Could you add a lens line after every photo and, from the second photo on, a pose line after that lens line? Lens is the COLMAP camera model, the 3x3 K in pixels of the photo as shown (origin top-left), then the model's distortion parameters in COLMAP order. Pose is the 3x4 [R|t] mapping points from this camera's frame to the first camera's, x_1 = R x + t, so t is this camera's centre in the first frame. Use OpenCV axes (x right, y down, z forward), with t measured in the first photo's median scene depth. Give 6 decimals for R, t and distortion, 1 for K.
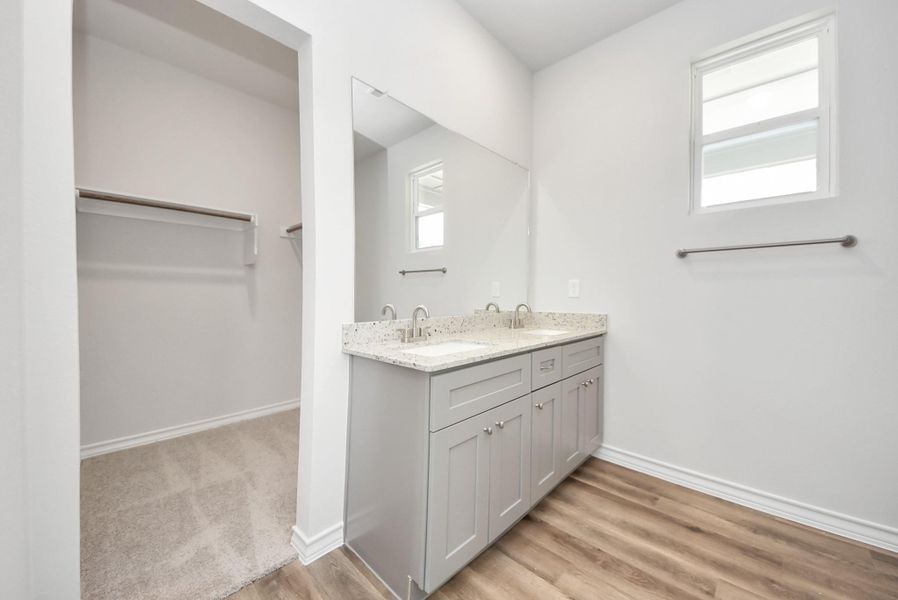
lens RADIAL K [[319.8, 0, 456.7], [0, 319.8, 302.7], [0, 0, 1]] dist [0.012435, -0.012026]
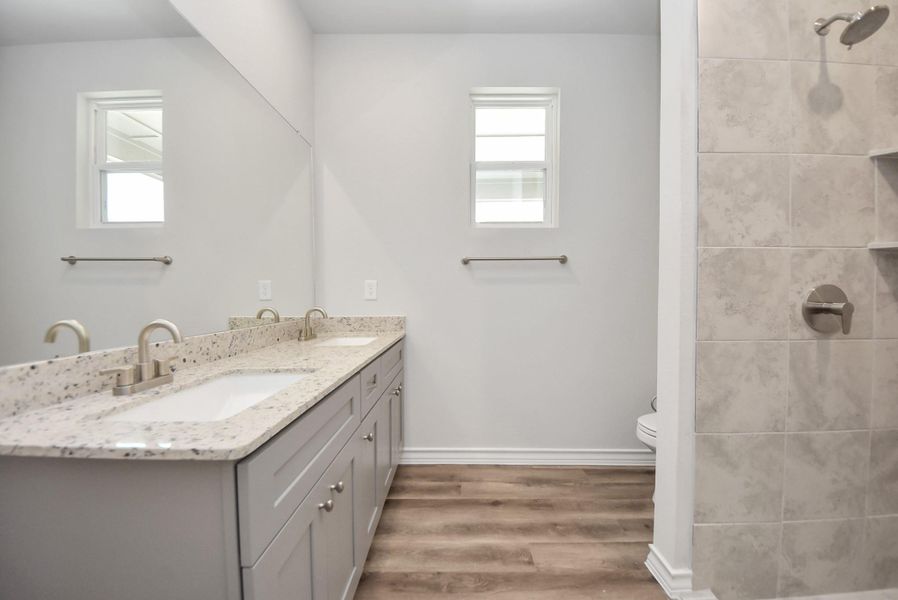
lens RADIAL K [[317.4, 0, 451.6], [0, 317.4, 301.9], [0, 0, 1]] dist [0.001508, -0.004591]
pose [[0.741055, -0.022852, 0.671055, -0.098851], [0.018520, 0.999736, 0.013593, -0.025048], [-0.671189, 0.002355, 0.741283, 0.220793]]
